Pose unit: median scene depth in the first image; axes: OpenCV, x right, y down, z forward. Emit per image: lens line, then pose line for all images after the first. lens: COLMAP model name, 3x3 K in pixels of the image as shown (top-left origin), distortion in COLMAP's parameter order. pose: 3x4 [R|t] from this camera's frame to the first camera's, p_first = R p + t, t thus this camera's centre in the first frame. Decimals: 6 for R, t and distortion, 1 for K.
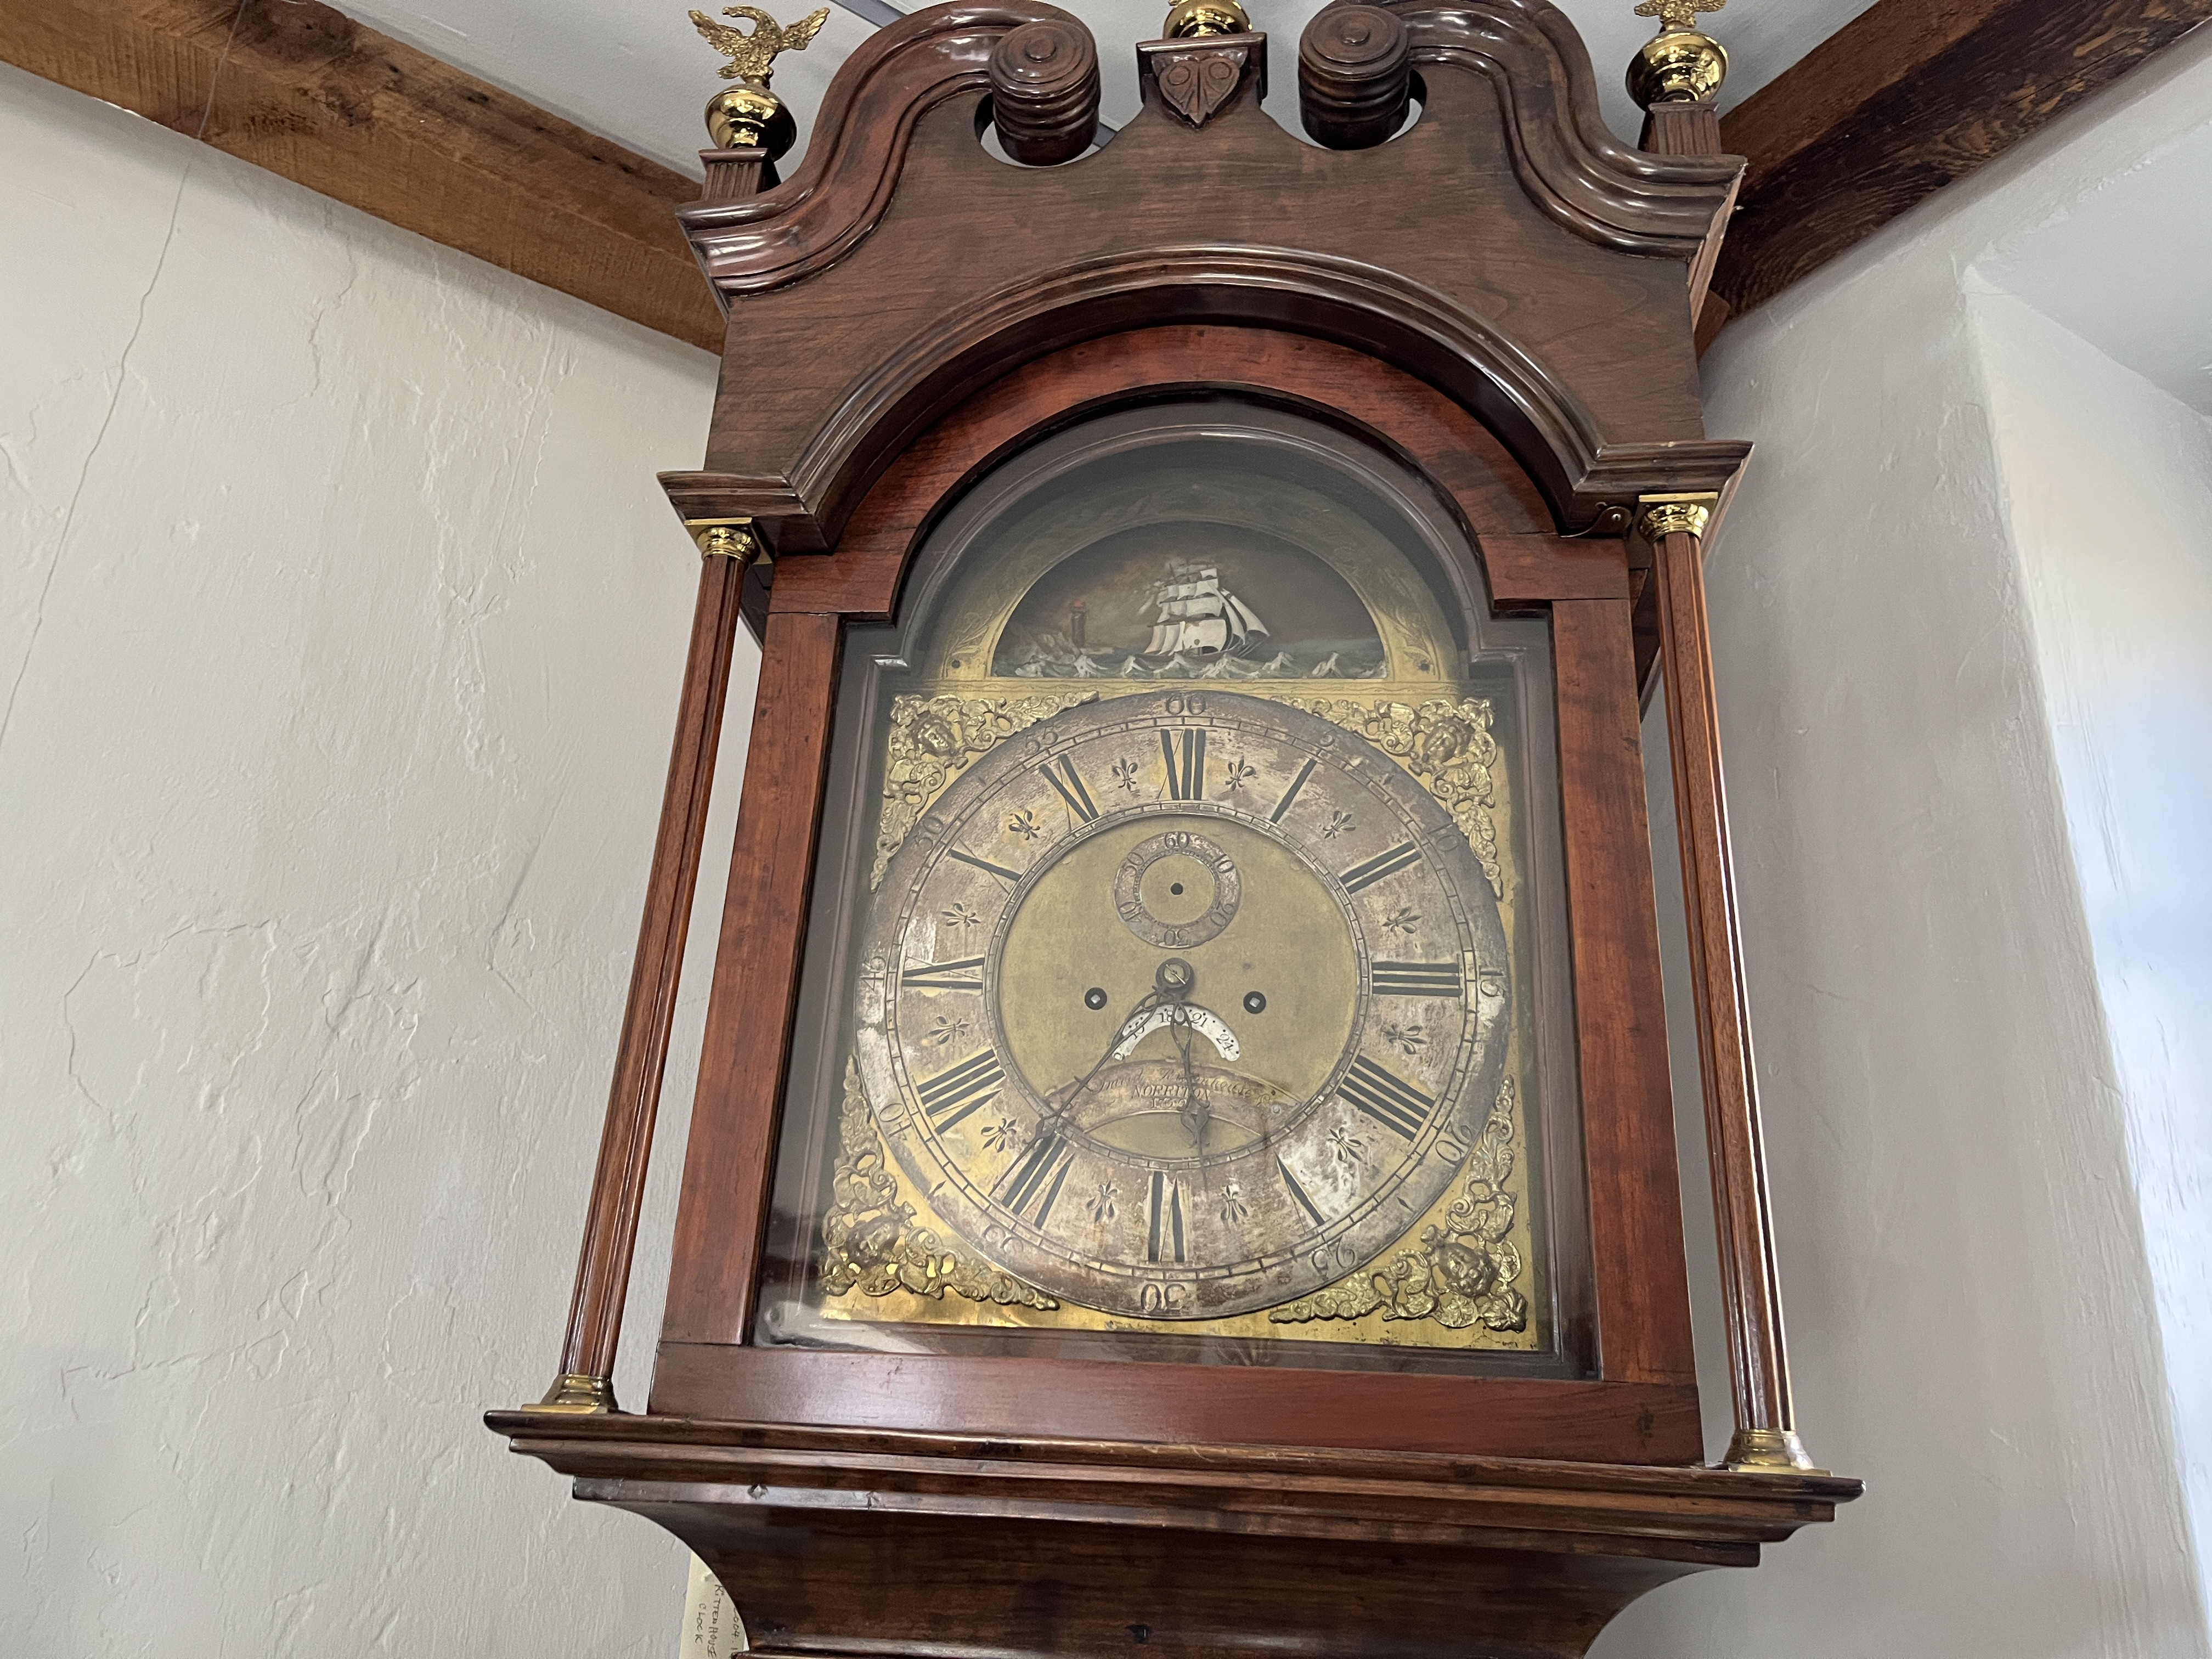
lens RADIAL K [[1676.5, 0, 1088.6], [0, 1676.5, 815.6], [0, 0, 1]] dist [0.057205, -0.079779]
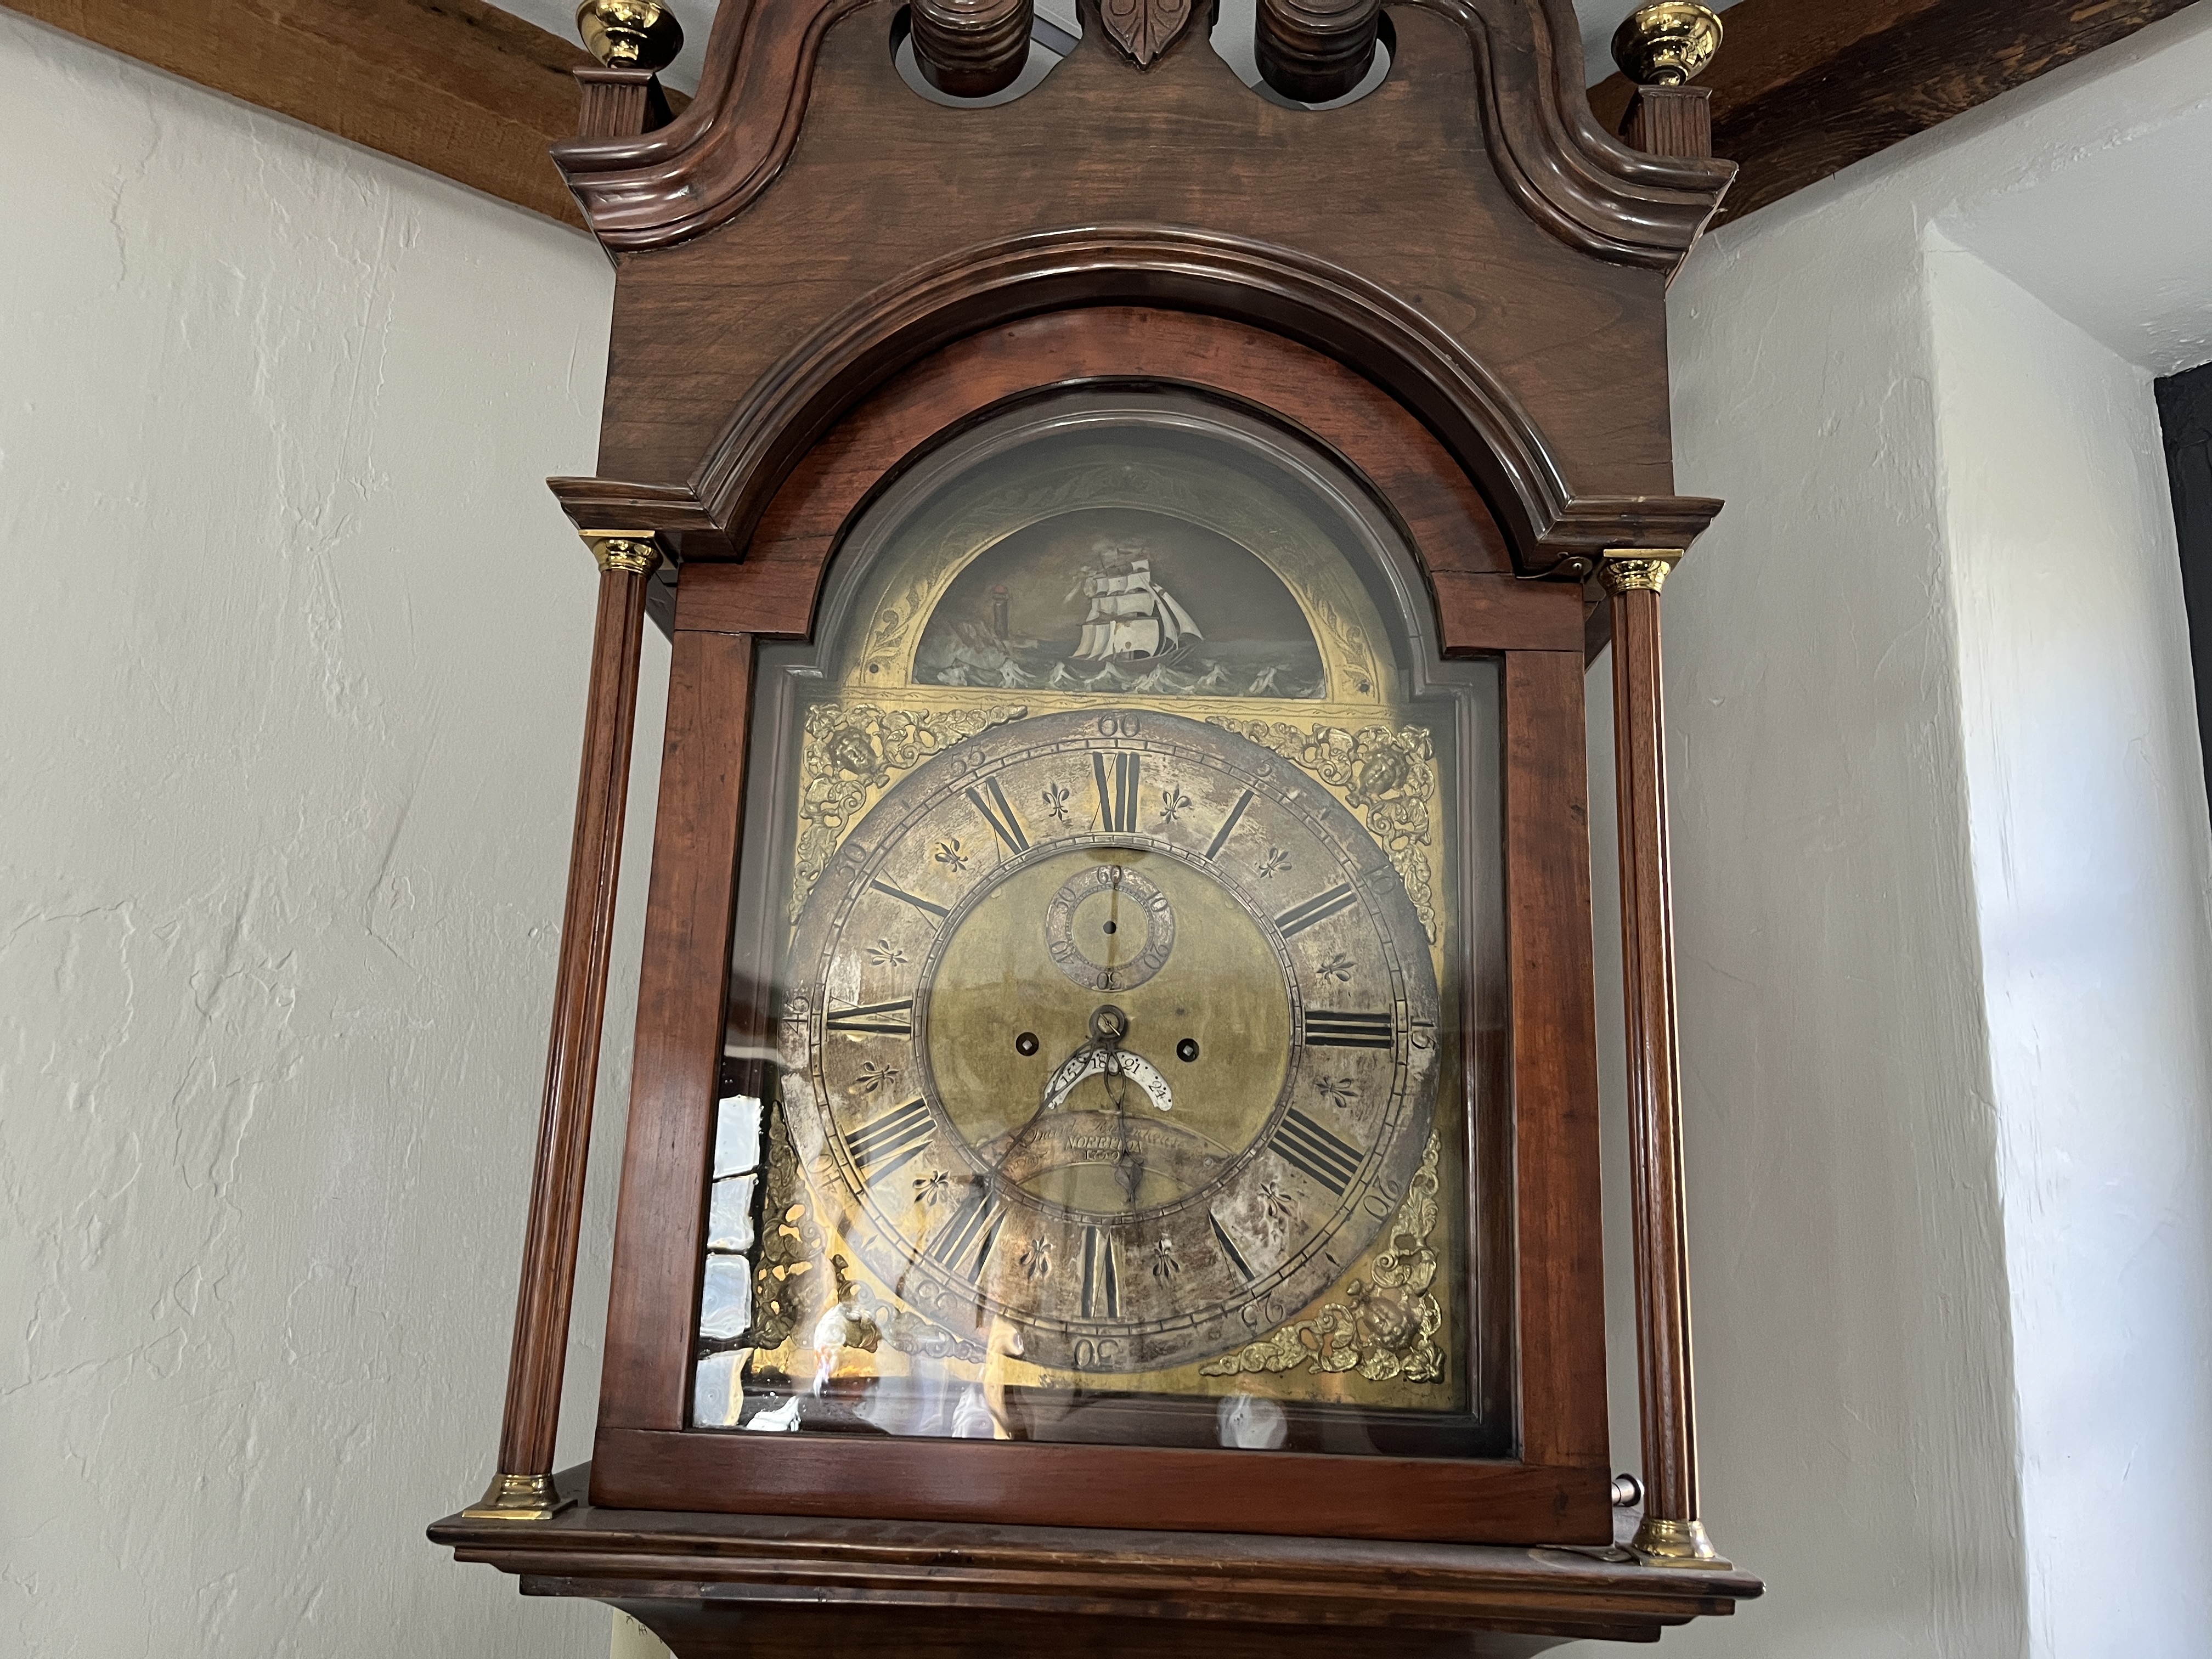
lens RADIAL K [[1676.5, 0, 1083.5], [0, 1676.5, 834.8], [0, 0, 1]] dist [0.057205, -0.079779]
pose [[0.995832, 0.003000, 0.091162, -0.050149], [-0.019970, 0.982383, 0.185811, -0.185308], [-0.088998, -0.186857, 0.978347, 0.053324]]
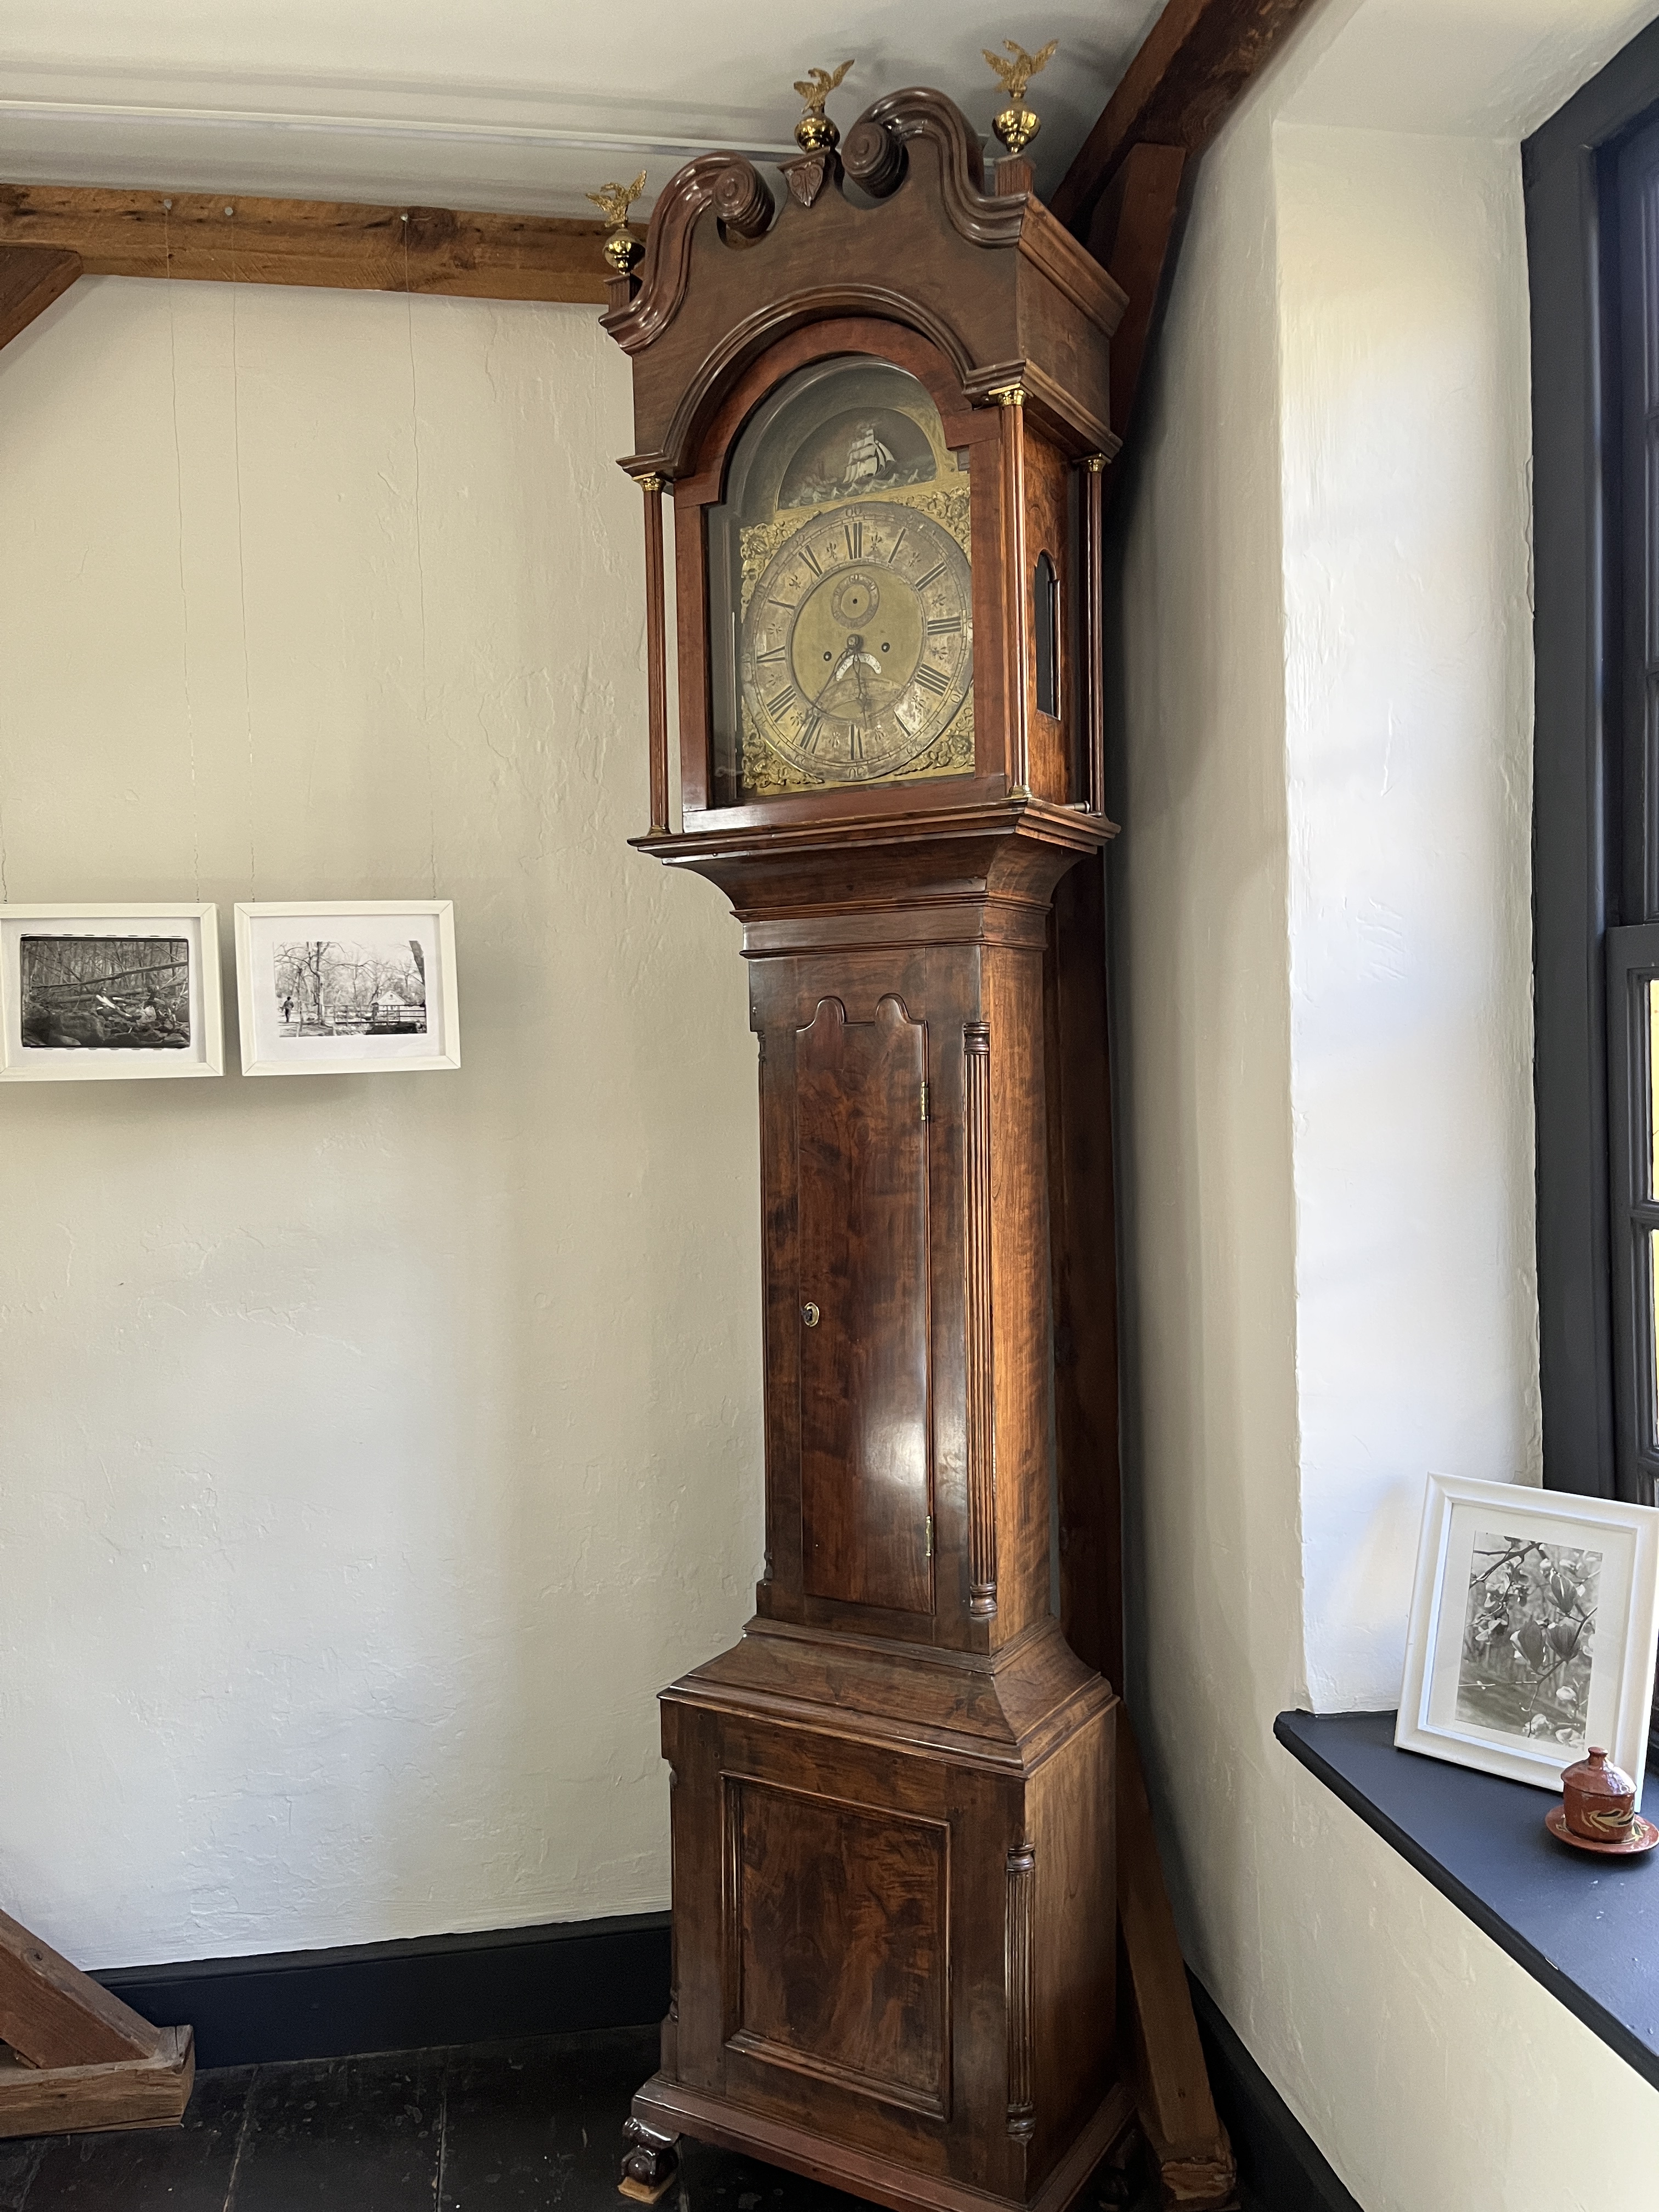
lens RADIAL K [[1676.5, 0, 827.4], [0, 1676.5, 1106.9], [0, 0, 1]] dist [0.057205, -0.079779]
pose [[0.915296, -0.060987, -0.398138, 0.882314], [0.222585, 0.900412, 0.373783, -0.201475], [0.335693, -0.430742, 0.837718, -1.243362]]
